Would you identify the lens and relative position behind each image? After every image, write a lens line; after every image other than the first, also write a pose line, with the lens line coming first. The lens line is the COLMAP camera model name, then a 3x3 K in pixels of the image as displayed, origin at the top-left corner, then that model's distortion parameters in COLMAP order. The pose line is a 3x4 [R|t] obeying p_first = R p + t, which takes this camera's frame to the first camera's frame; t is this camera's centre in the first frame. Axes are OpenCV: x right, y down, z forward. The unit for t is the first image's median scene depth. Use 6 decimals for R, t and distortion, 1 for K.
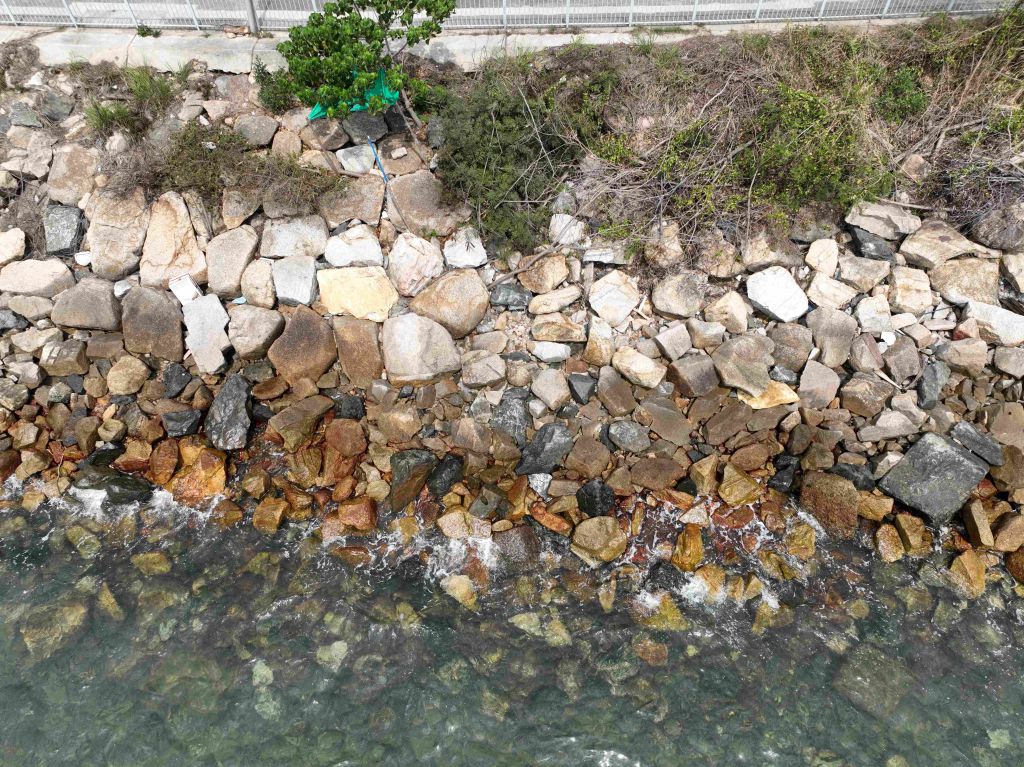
lens RADIAL K [[726.8, 0, 512.0], [0, 726.8, 383.5], [0, 0, 1]] dist [-0.000157, 0.015029]
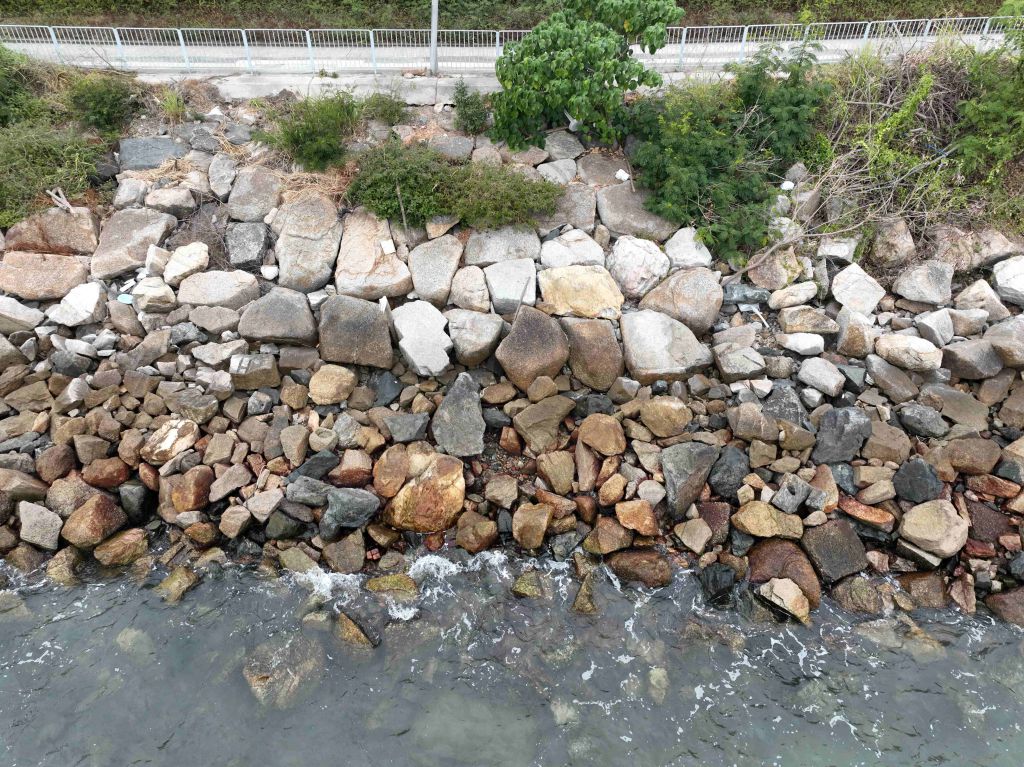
lens RADIAL K [[726.8, 0, 512.0], [0, 726.8, 383.5], [0, 0, 1]] dist [-0.000157, 0.015029]
pose [[0.997472, -0.027774, 0.065414, -0.368909], [0.043374, 0.967070, -0.250786, 0.213758], [-0.056294, 0.252989, 0.965830, 0.151073]]
